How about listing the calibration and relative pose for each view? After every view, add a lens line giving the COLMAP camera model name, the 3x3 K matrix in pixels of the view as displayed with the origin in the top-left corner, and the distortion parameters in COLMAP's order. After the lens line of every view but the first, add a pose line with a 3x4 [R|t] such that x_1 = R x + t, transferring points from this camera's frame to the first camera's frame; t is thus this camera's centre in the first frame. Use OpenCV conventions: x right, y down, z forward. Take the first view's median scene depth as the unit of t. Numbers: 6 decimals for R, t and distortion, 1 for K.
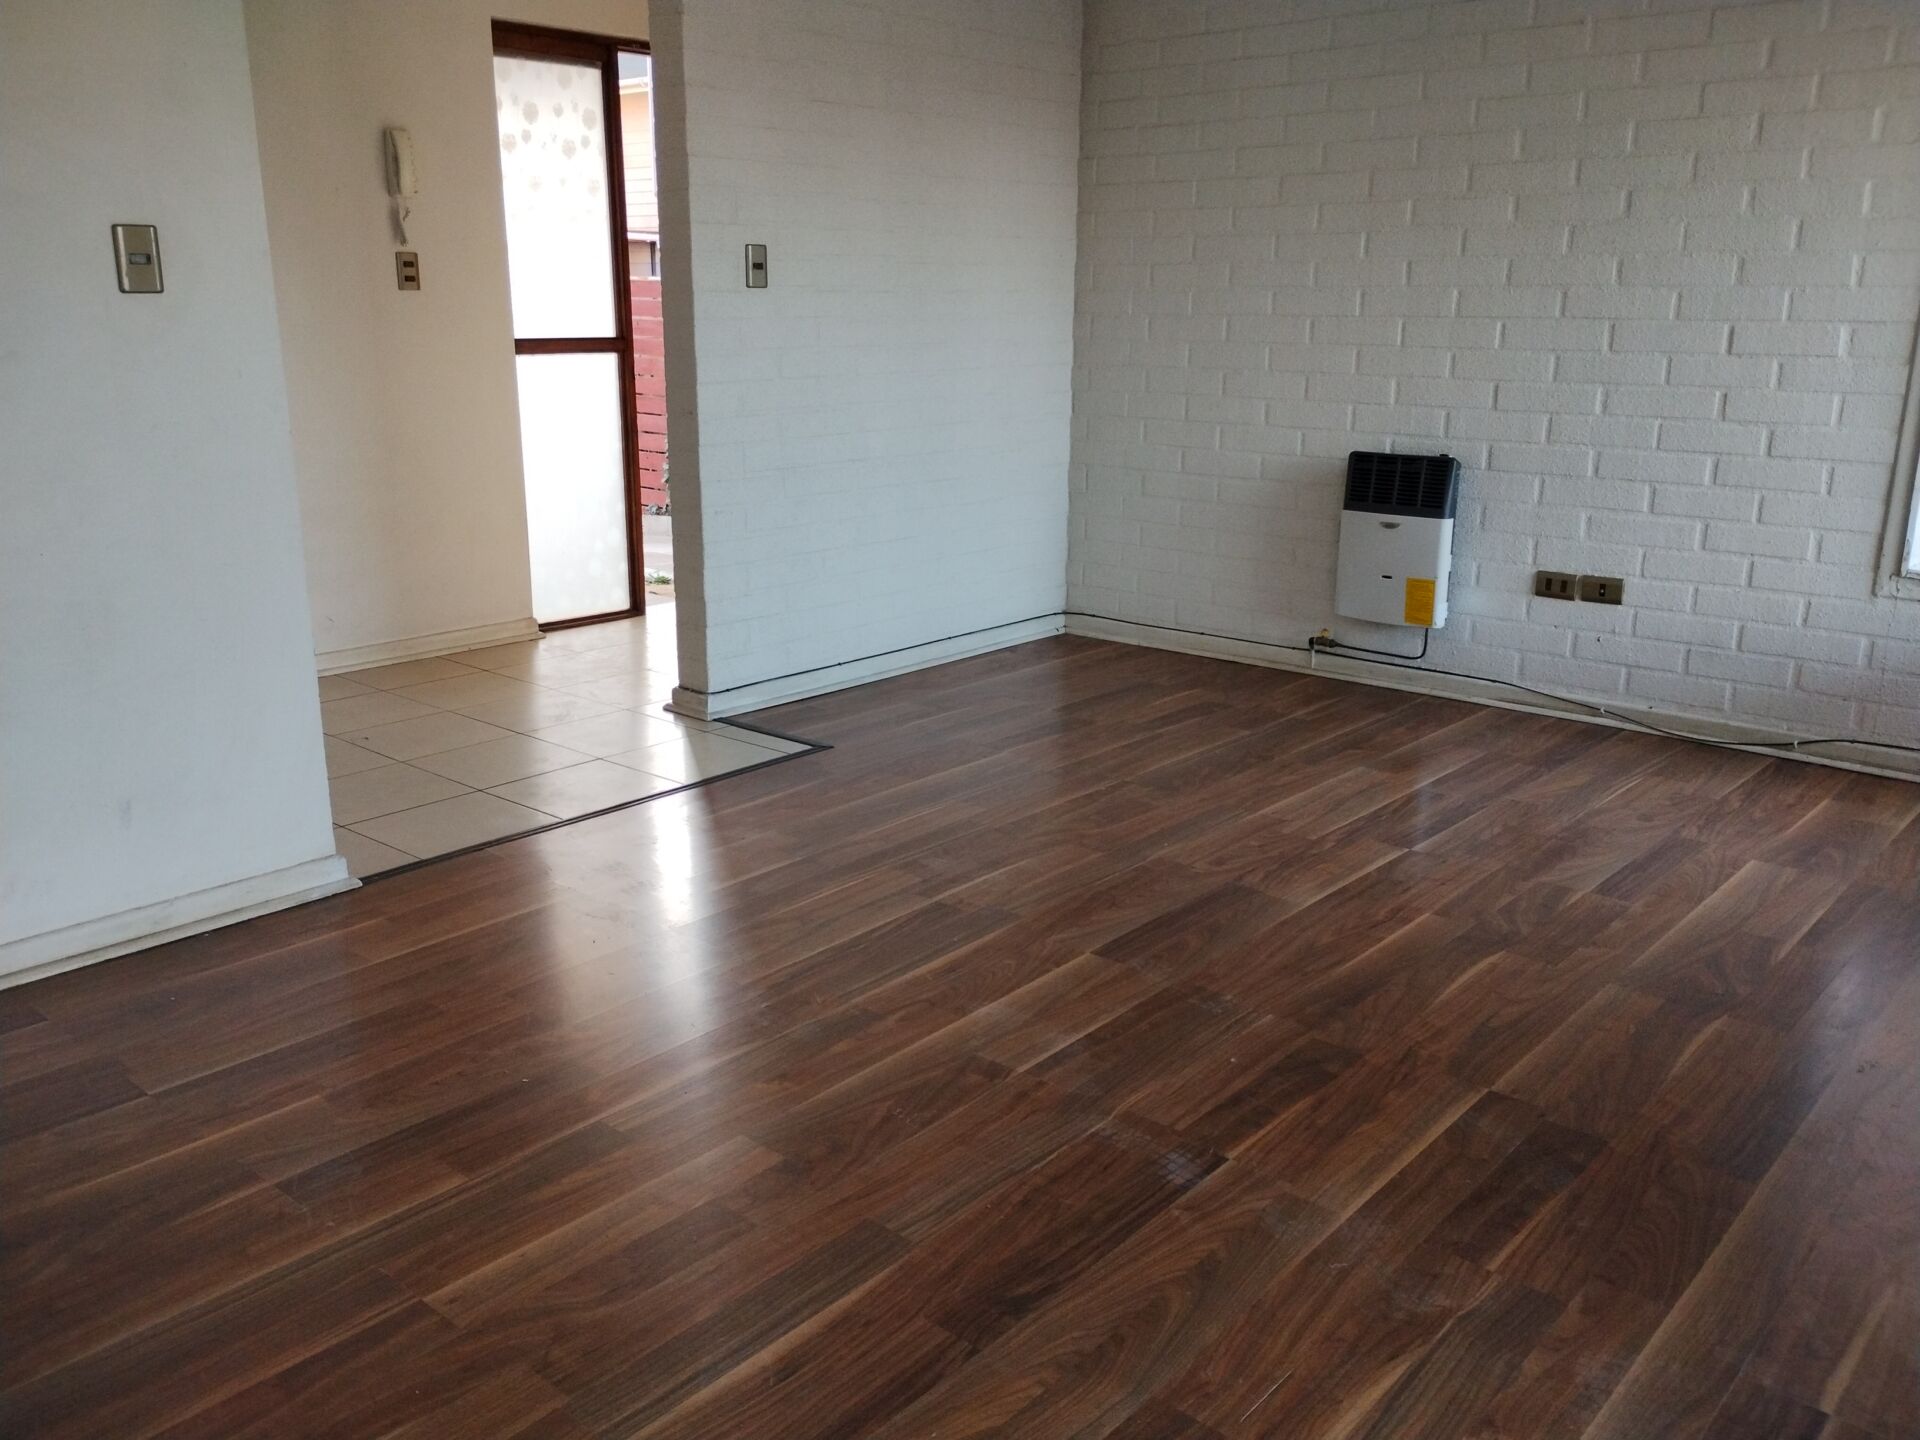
lens RADIAL K [[1589.6, 0, 941.1], [0, 1589.6, 727.8], [0, 0, 1]] dist [0.052807, -0.062991]
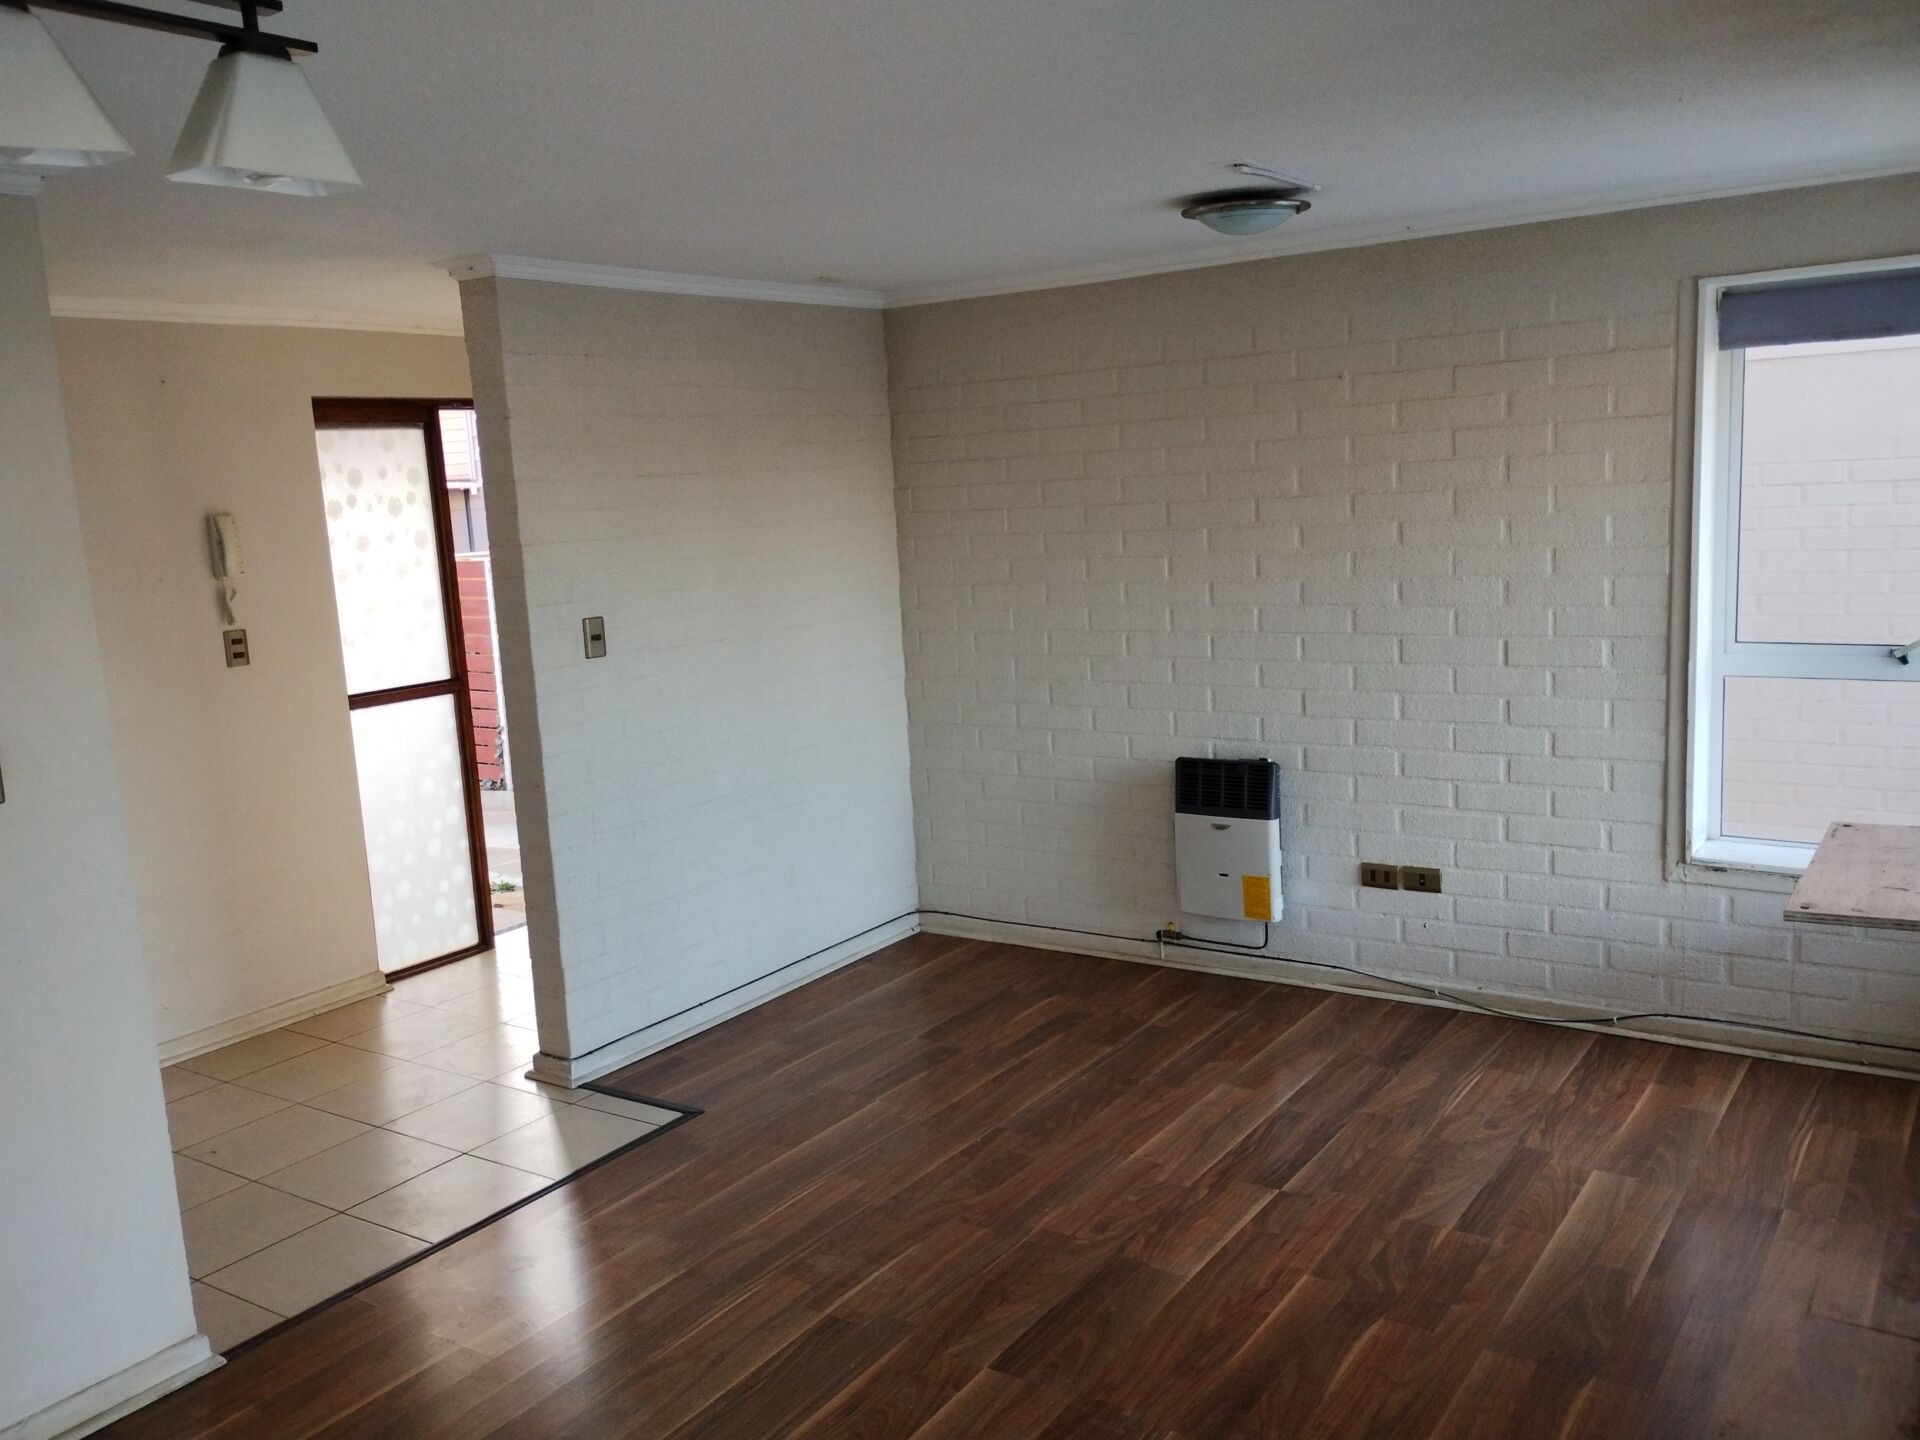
lens RADIAL K [[1589.6, 0, 944.9], [0, 1589.6, 721.4], [0, 0, 1]] dist [0.052807, -0.062991]
pose [[0.991180, -0.077246, 0.107679, -0.007759], [0.089244, 0.989753, -0.111469, -0.112256], [-0.097965, 0.120096, 0.987917, -0.031717]]
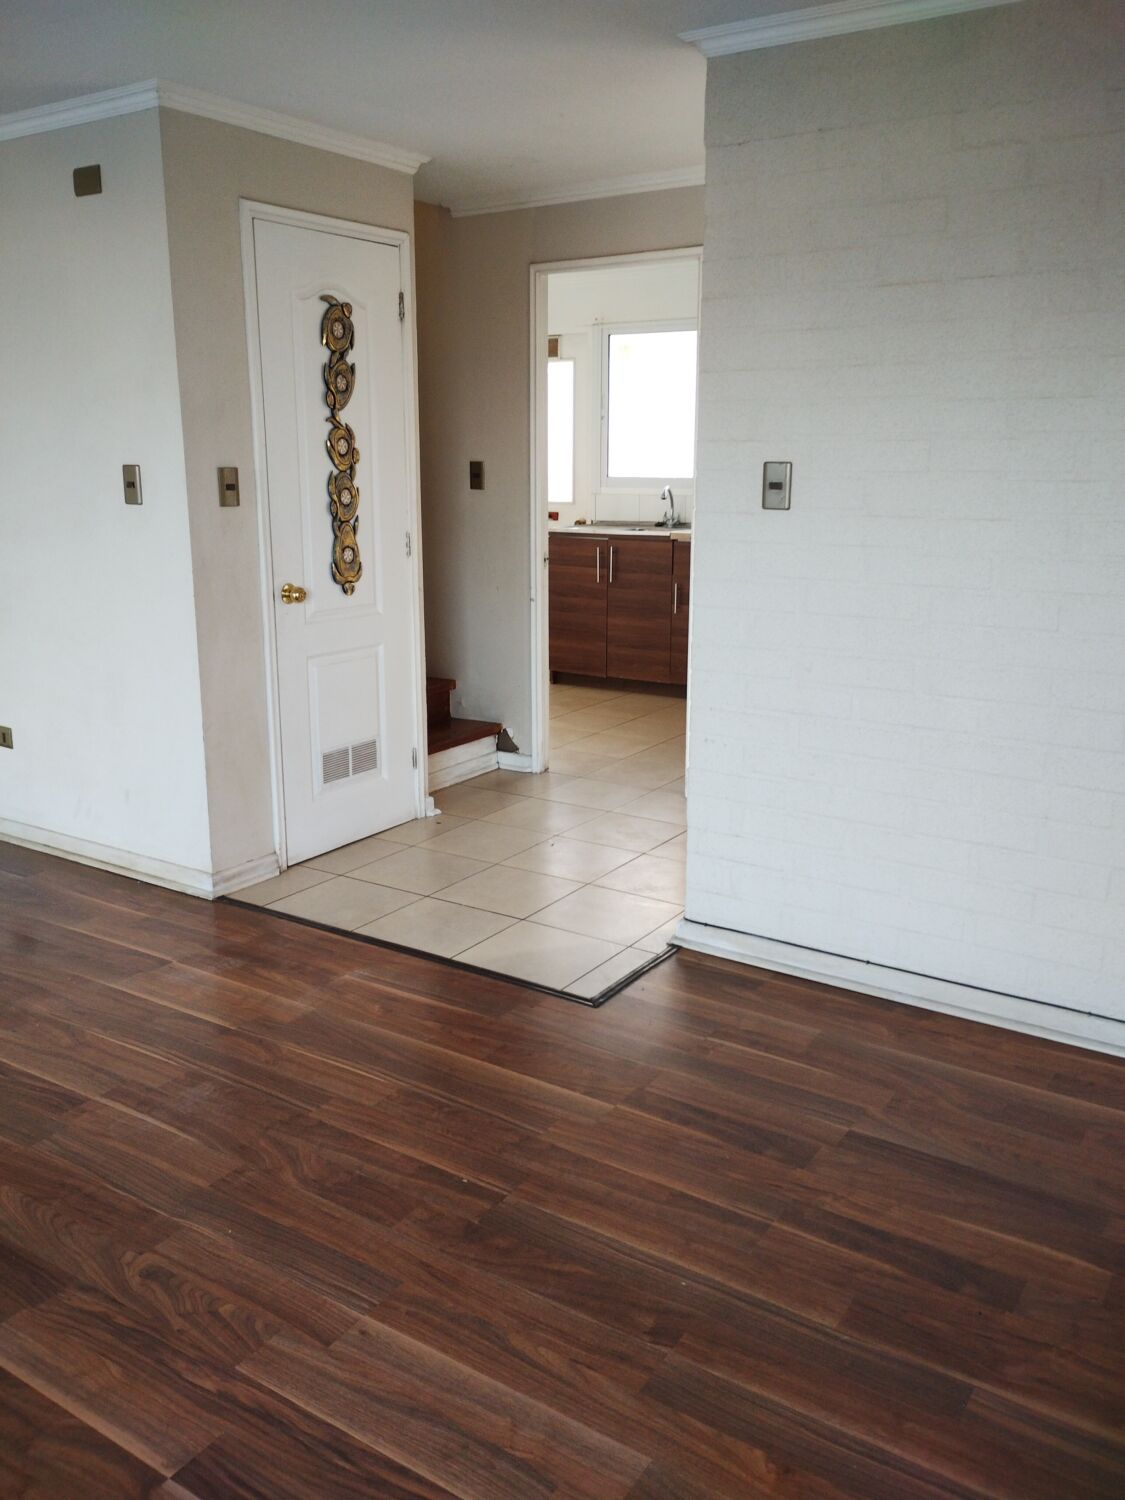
lens RADIAL K [[1241.9, 0, 559.4], [0, 1241.9, 734.5], [0, 0, 1]] dist [0.052807, -0.062991]
pose [[0.140607, 0.220506, -0.965198, 0.624832], [-0.262846, 0.948213, 0.178335, -0.276356], [0.954538, 0.228623, 0.191284, 0.865631]]
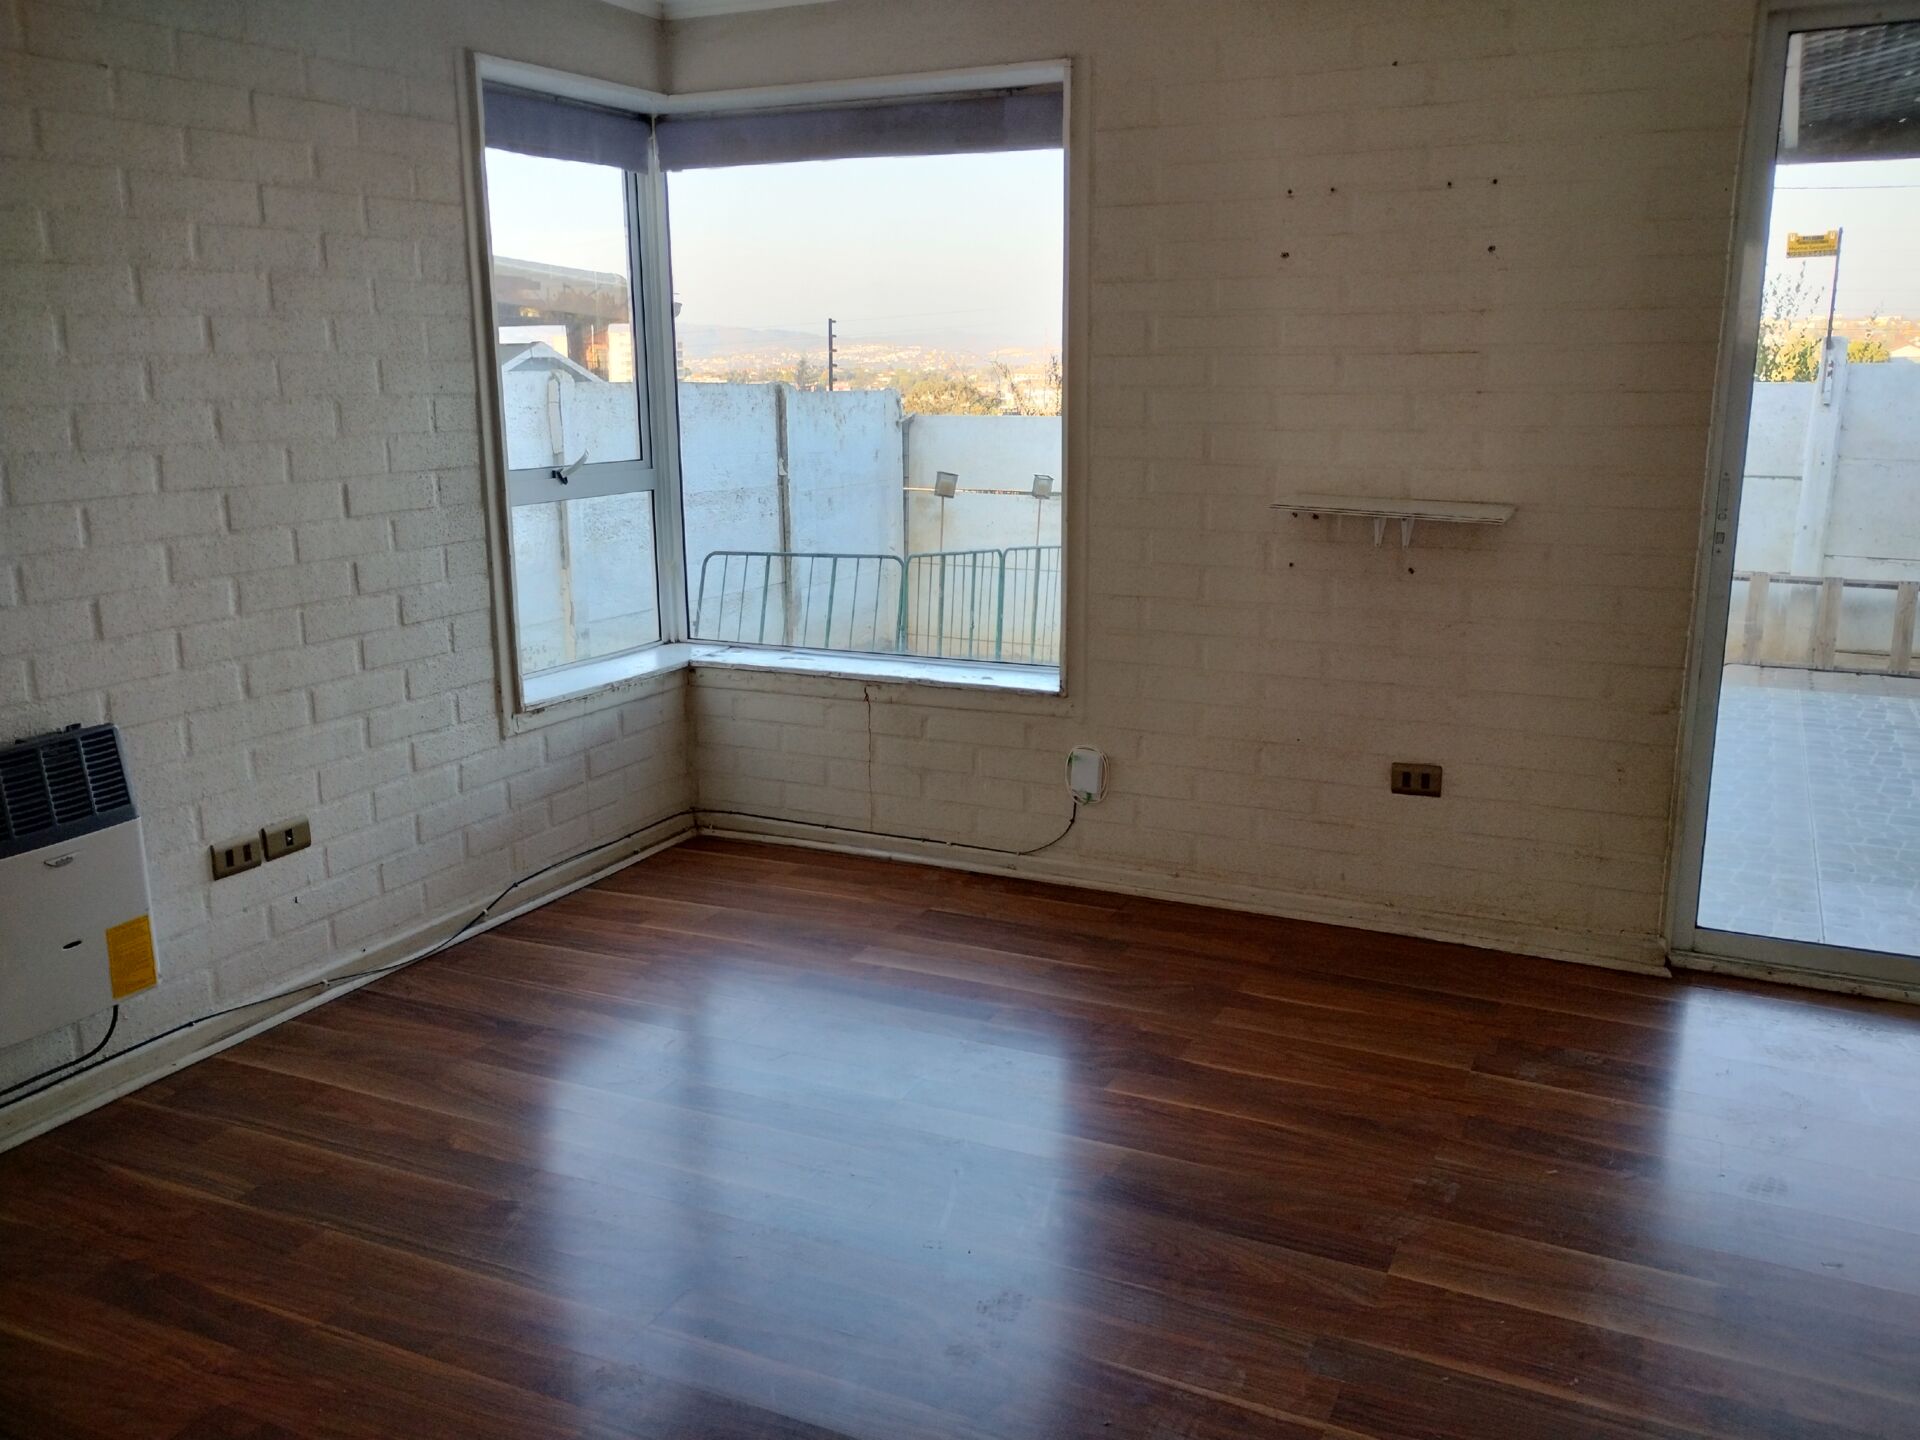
lens RADIAL K [[1589.6, 0, 957.1], [0, 1589.6, 727.1], [0, 0, 1]] dist [0.052807, -0.062991]
pose [[-0.272249, -0.221302, 0.936433, -0.407882], [0.261545, 0.919533, 0.293347, -0.304529], [-0.925999, 0.324783, -0.192461, 0.937401]]
